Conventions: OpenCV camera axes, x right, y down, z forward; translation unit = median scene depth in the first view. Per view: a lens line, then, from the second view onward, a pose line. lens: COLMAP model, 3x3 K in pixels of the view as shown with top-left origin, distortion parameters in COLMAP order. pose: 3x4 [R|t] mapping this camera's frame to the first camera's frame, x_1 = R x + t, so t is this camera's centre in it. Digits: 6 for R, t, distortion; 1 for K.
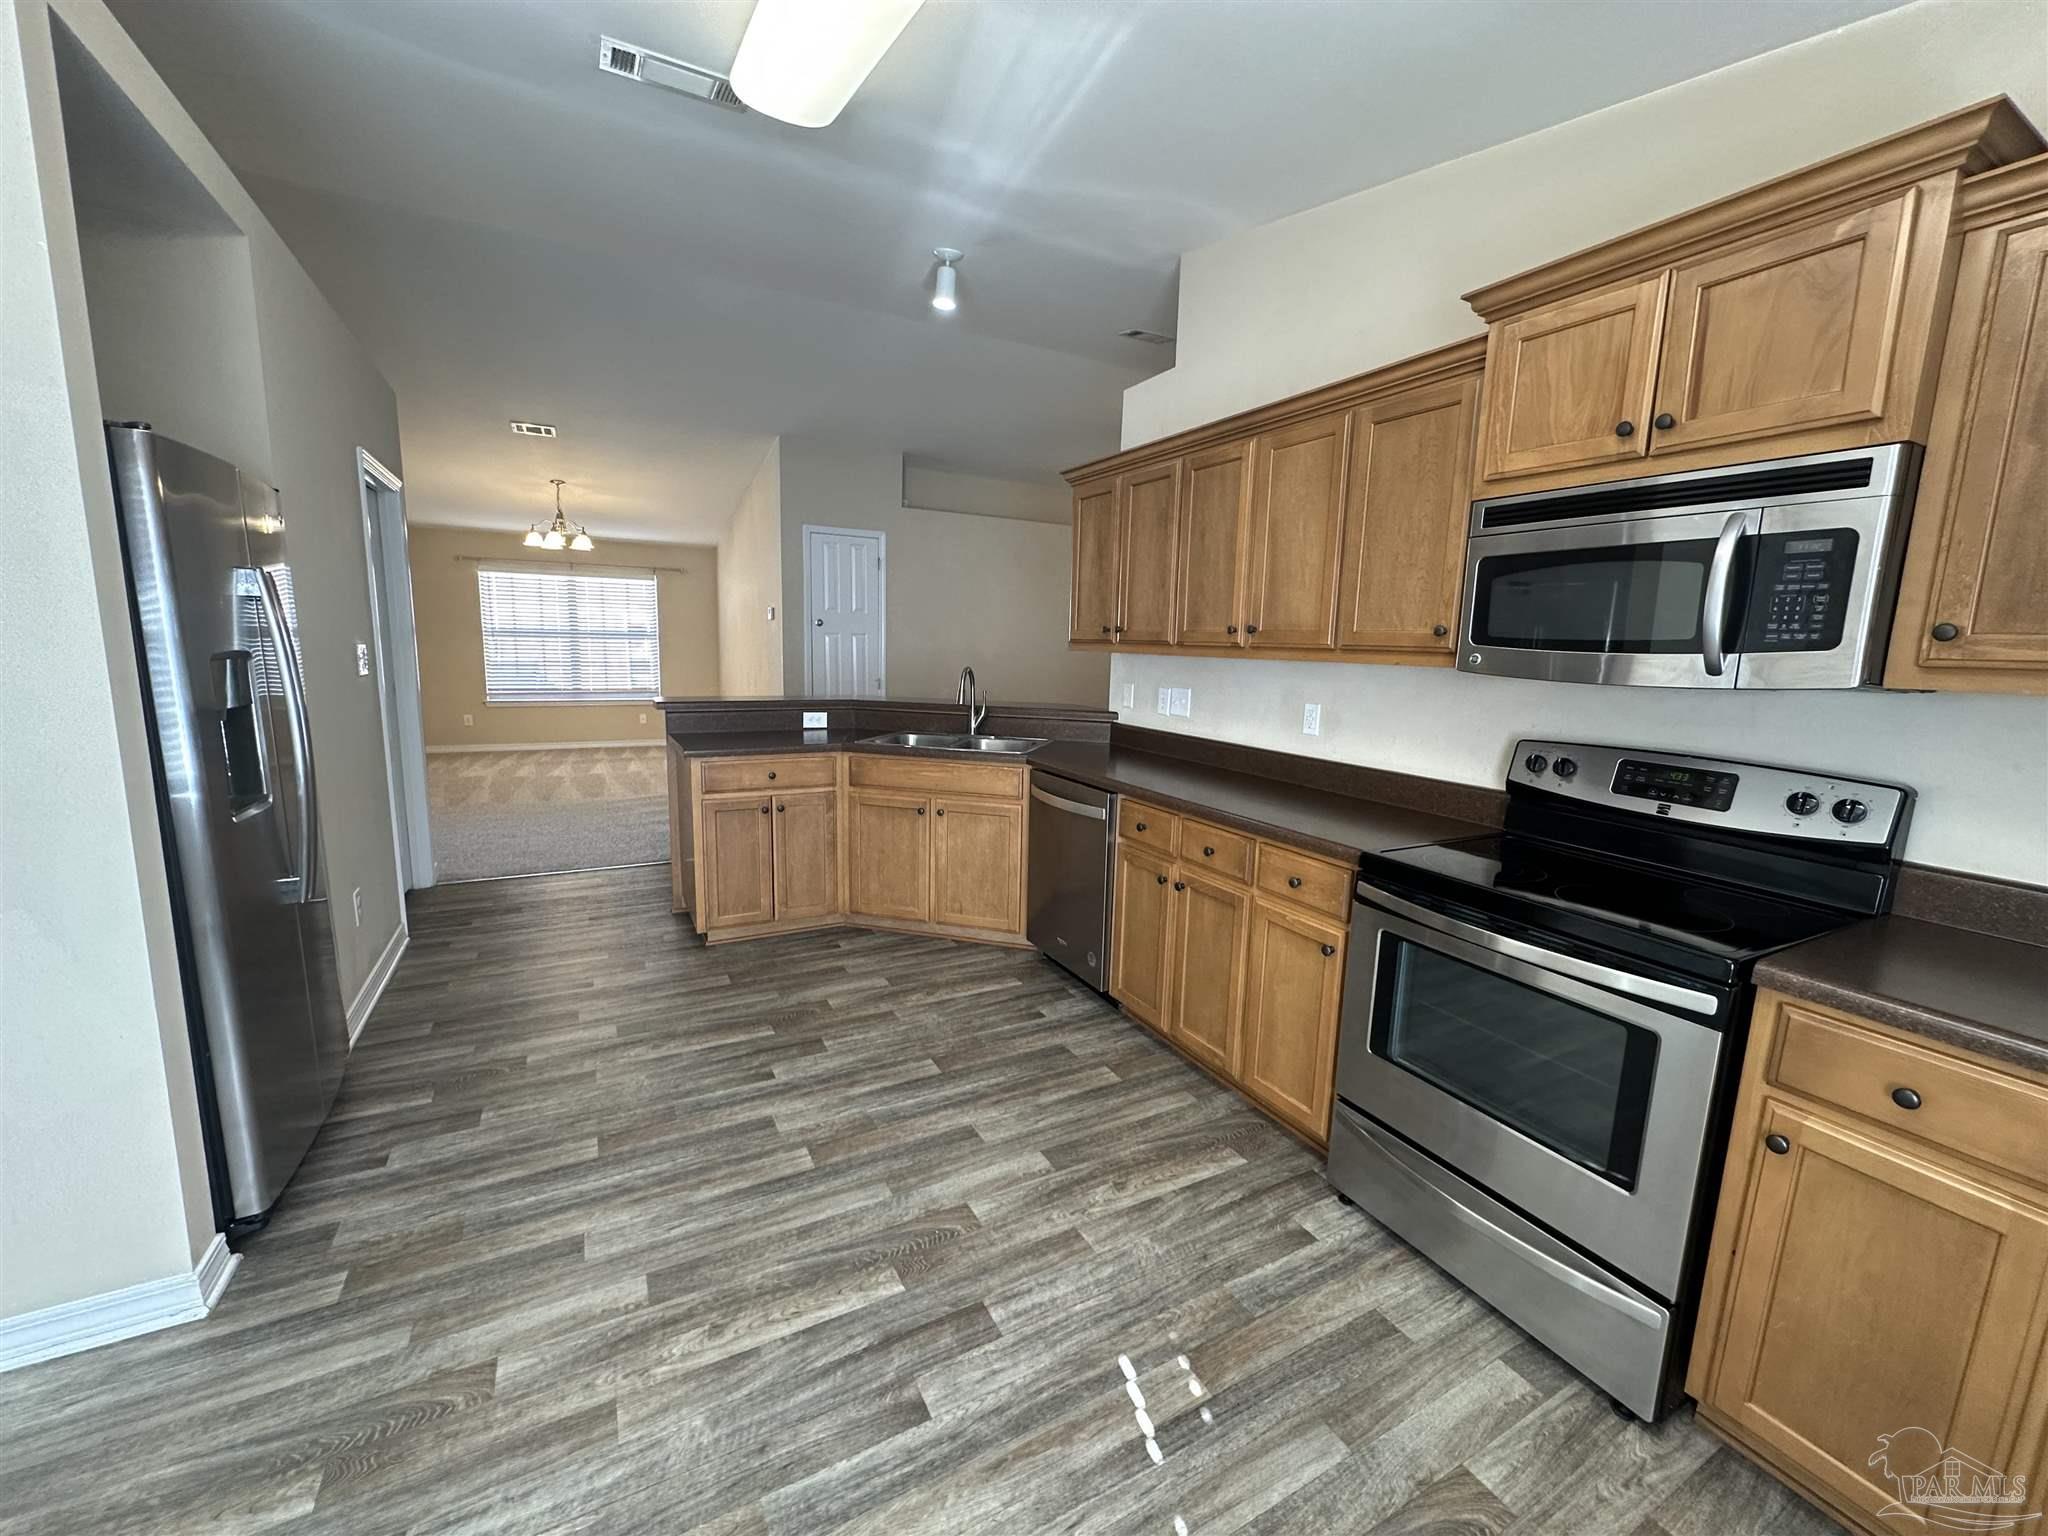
lens RADIAL K [[815.7, 0, 1019.1], [0, 815.7, 770.1], [0, 0, 1]] dist [-0.002017, 0.000114]
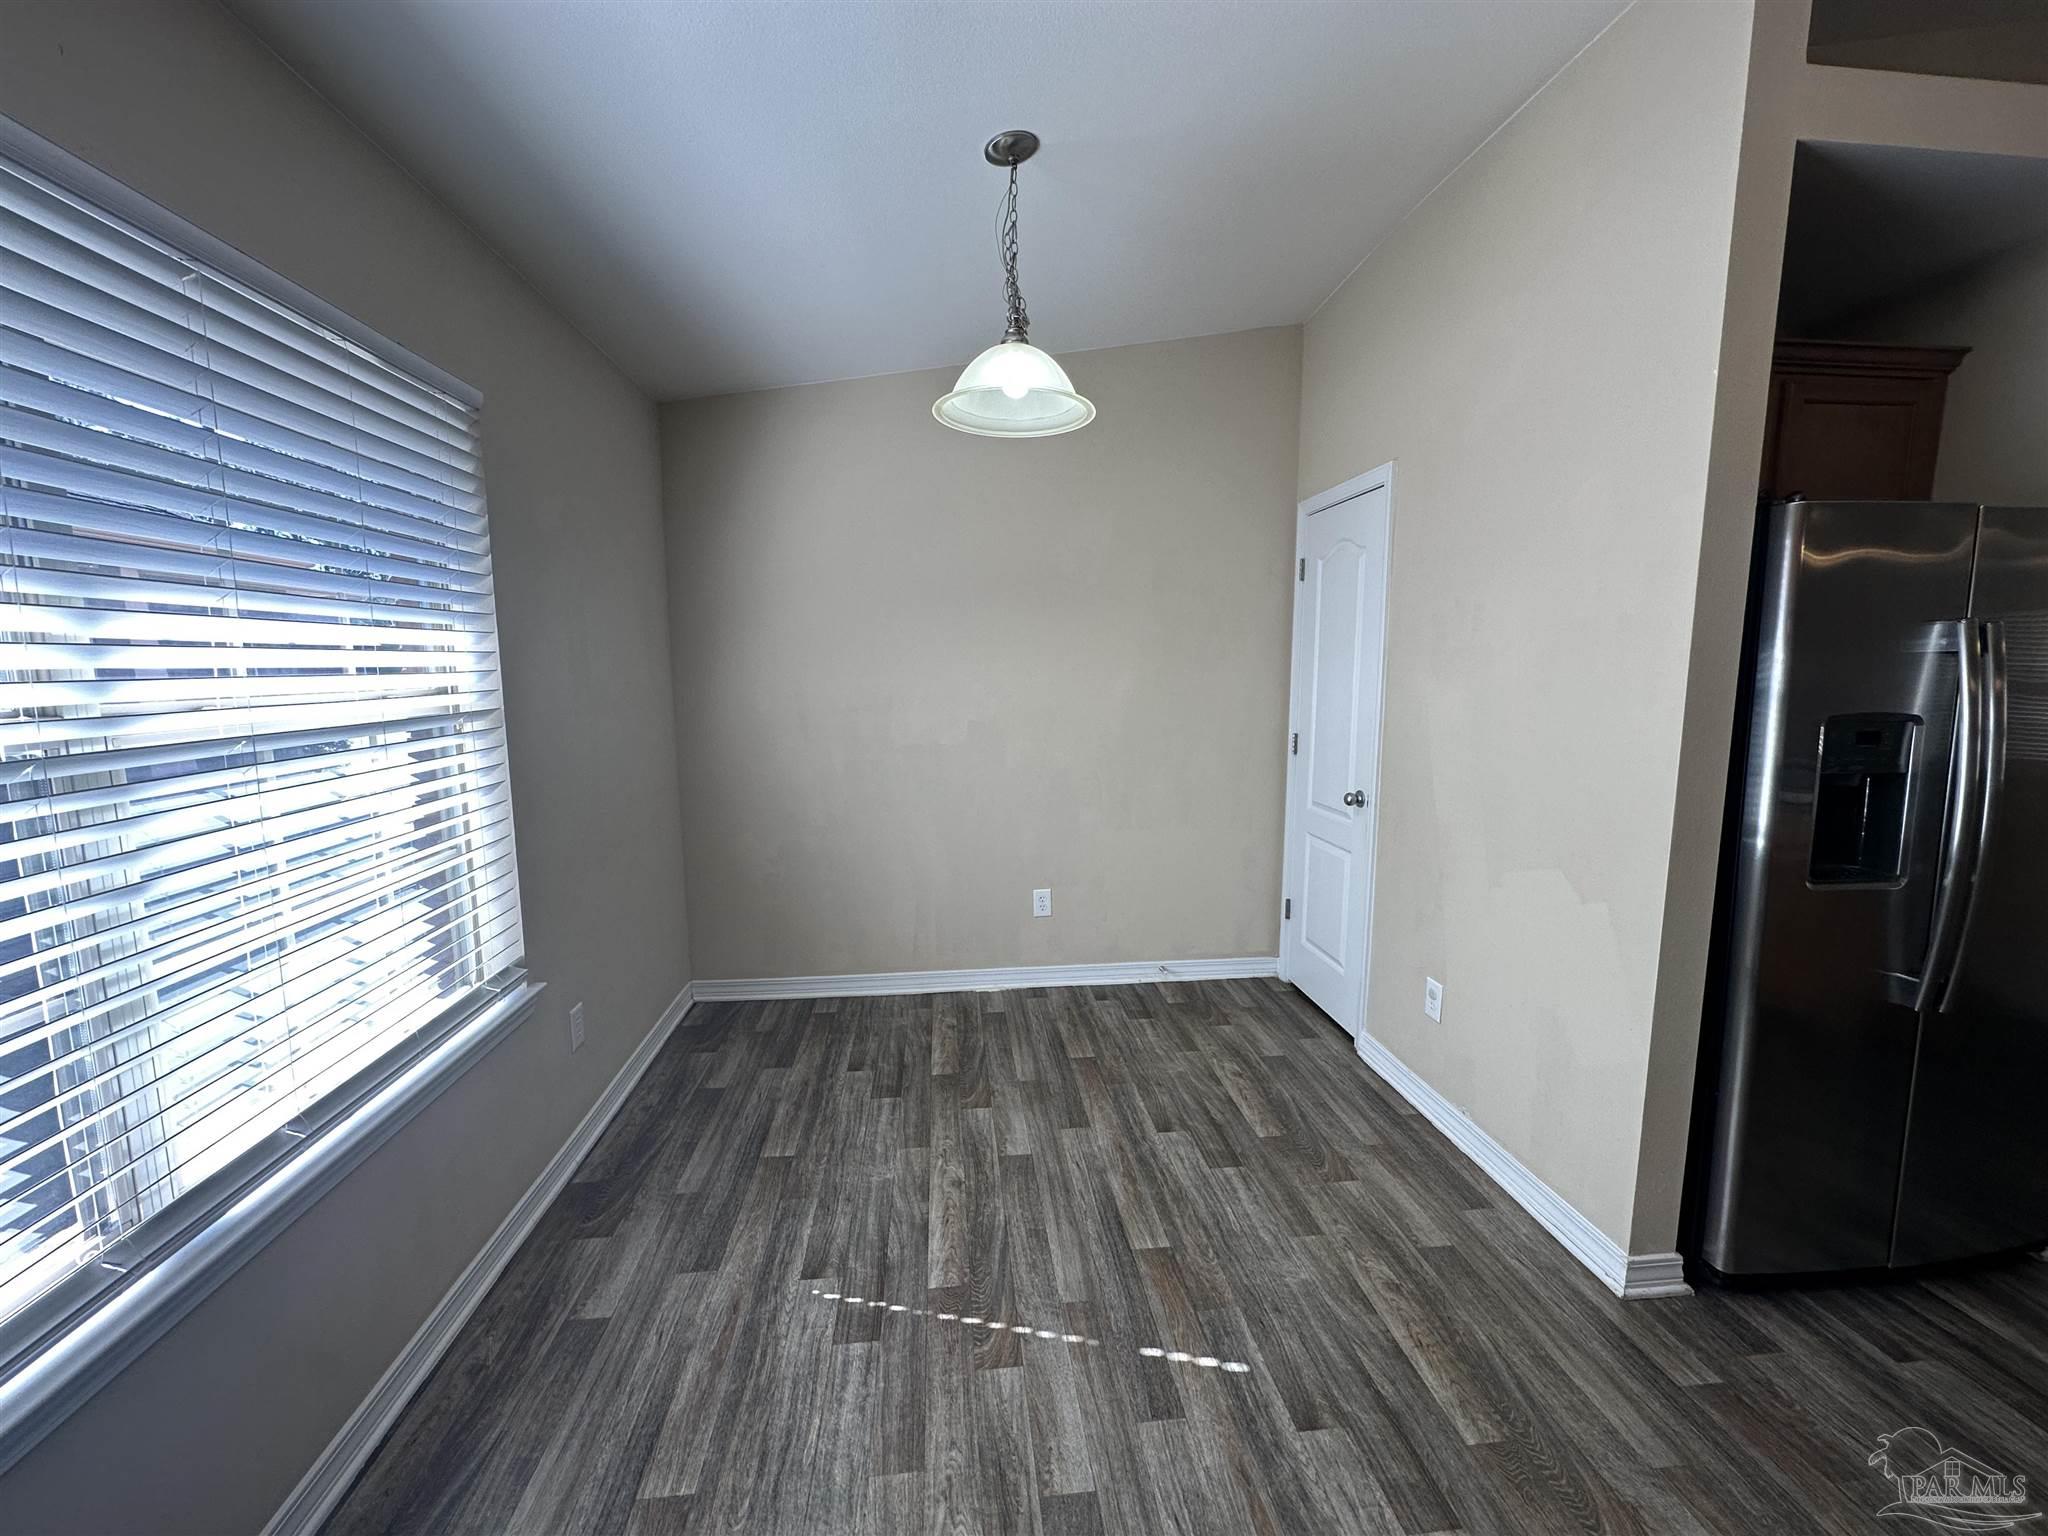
lens RADIAL K [[815.7, 0, 1020.3], [0, 815.7, 755.7], [0, 0, 1]] dist [-0.002017, 0.000114]
pose [[-0.383755, 0.070750, -0.920721, 0.326258], [-0.155102, 0.977958, 0.139794, -0.090056], [0.910316, 0.196452, -0.364323, 0.599146]]
